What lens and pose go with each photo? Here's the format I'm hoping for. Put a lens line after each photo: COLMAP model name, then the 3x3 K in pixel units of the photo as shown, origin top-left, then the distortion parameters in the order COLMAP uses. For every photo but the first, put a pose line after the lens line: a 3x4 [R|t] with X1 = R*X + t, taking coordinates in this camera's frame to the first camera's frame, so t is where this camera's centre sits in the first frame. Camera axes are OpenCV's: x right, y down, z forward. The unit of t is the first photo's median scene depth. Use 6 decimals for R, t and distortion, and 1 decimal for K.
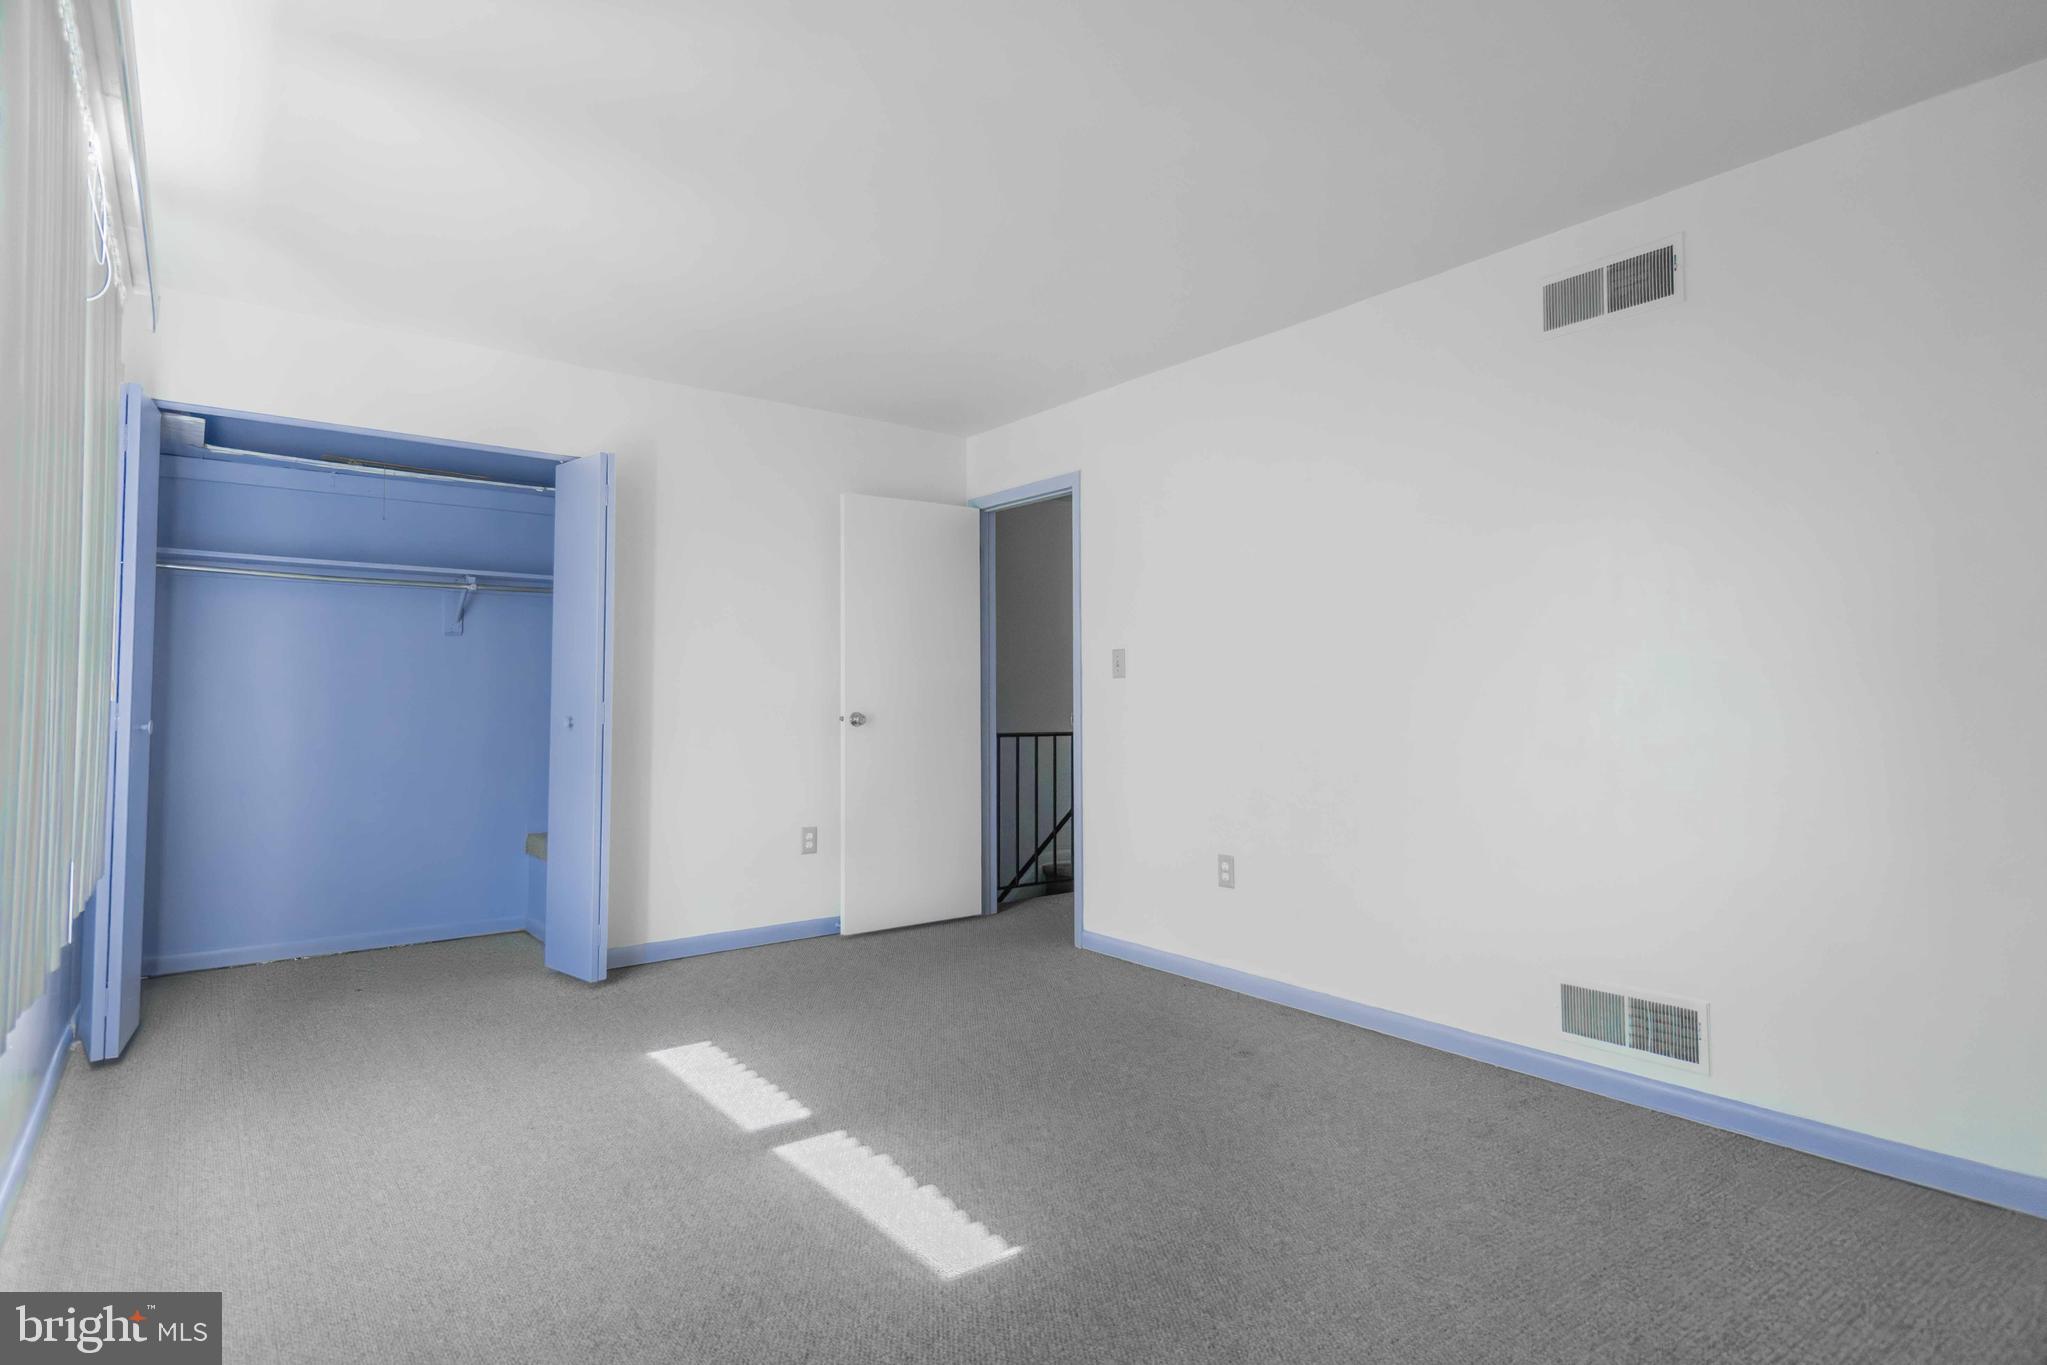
lens RADIAL K [[1070.3, 0, 1039.2], [0, 1070.3, 657.4], [0, 0, 1]] dist [0.016865, -0.002765]
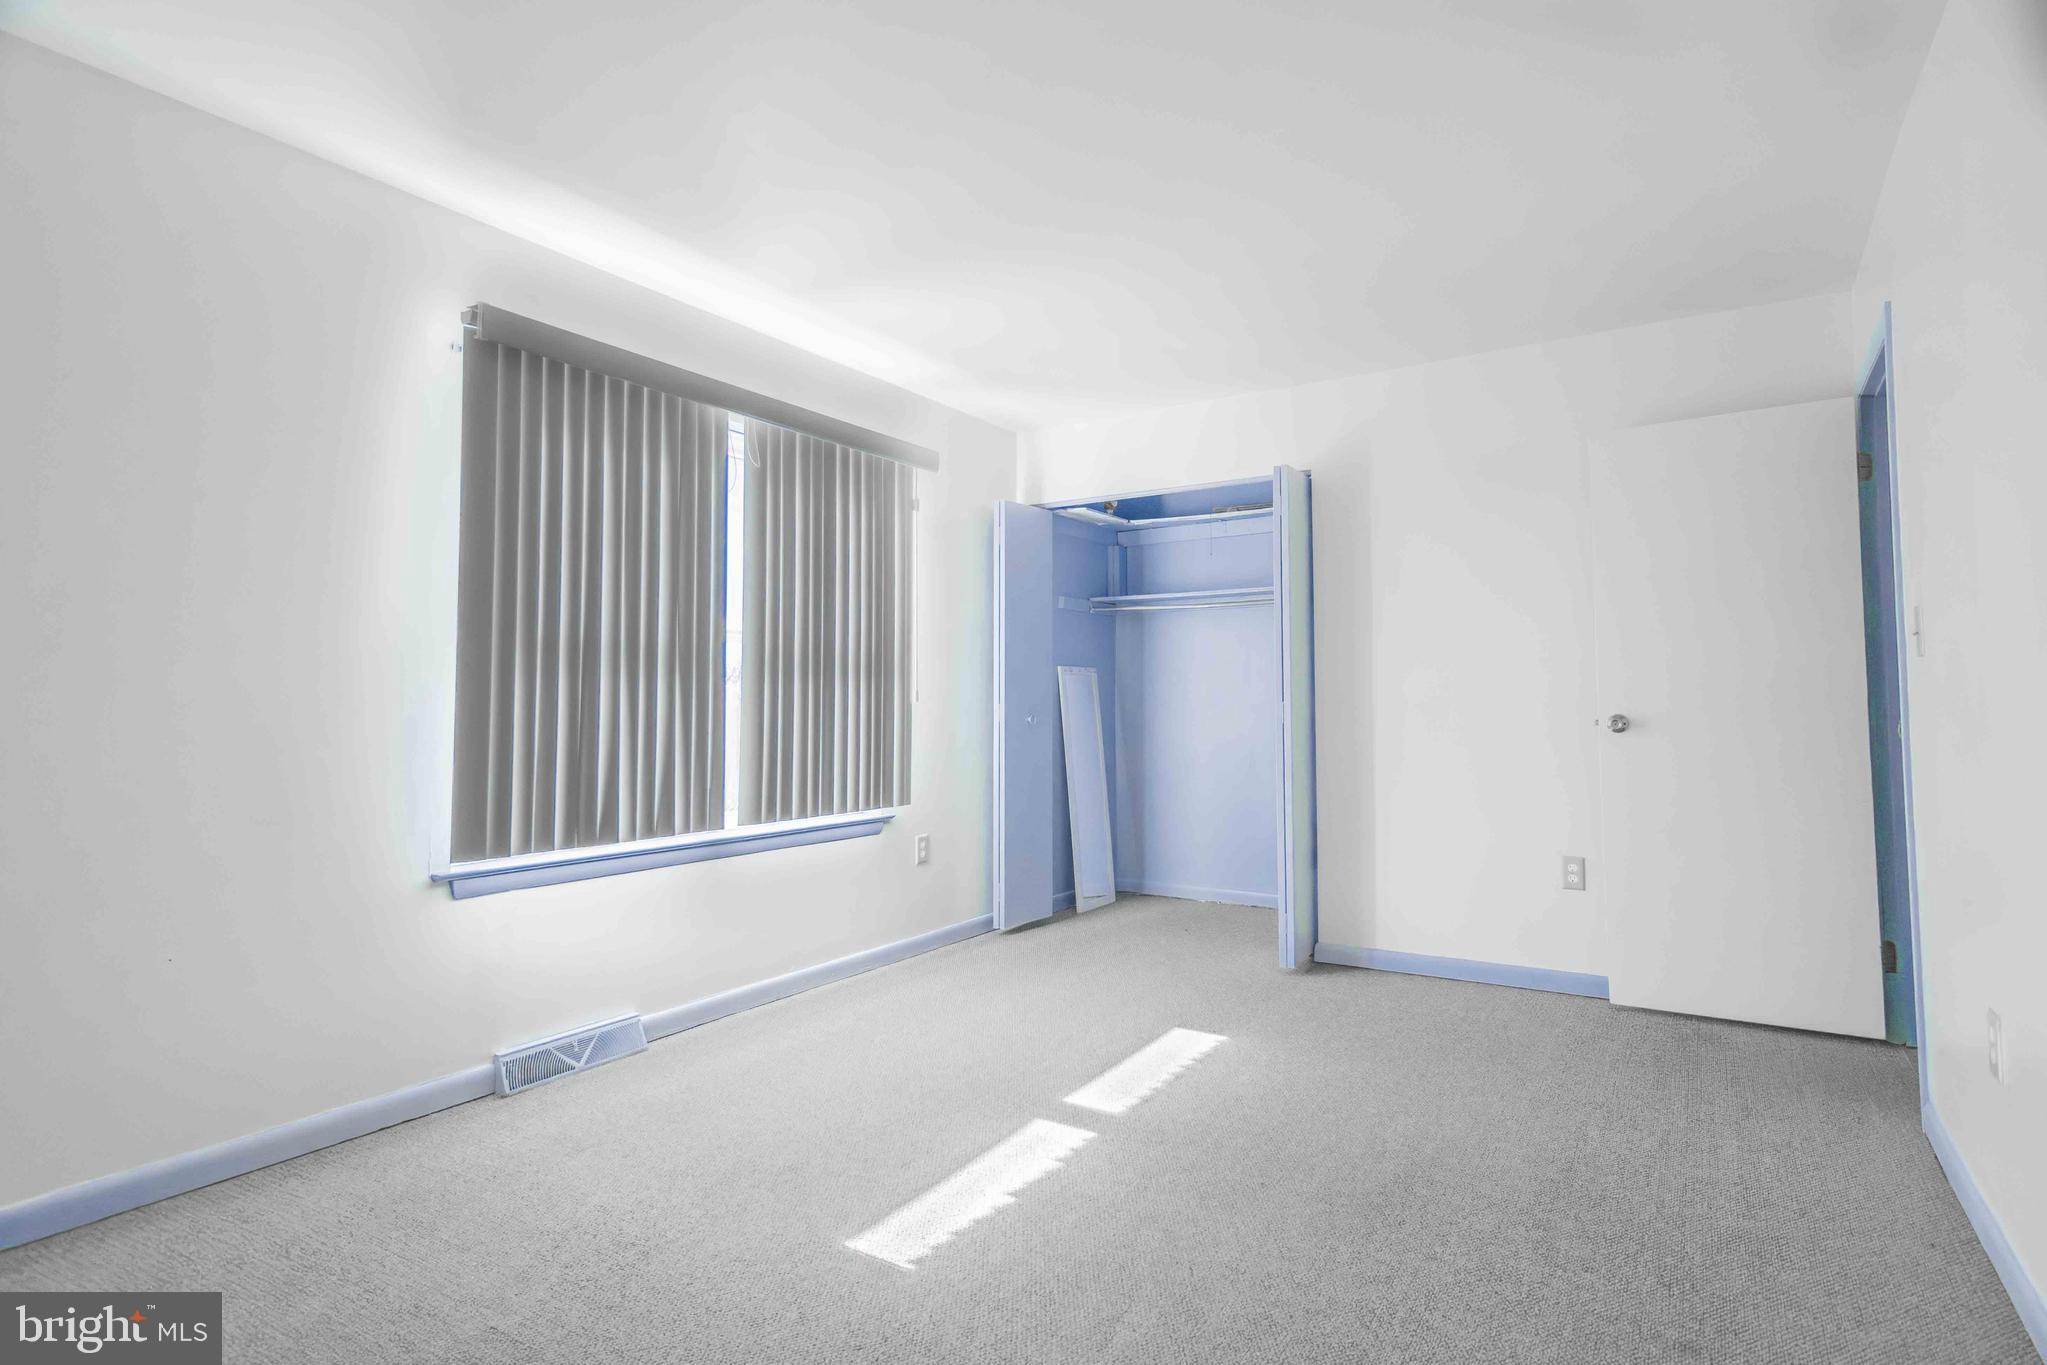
lens RADIAL K [[1070.3, 0, 1039.2], [0, 1070.3, 657.4], [0, 0, 1]] dist [0.016865, -0.002765]
pose [[0.324427, -0.045510, -0.944815, 0.429936], [0.042540, 0.998533, -0.033490, 0.019138], [0.944954, -0.029327, 0.325887, 0.366462]]
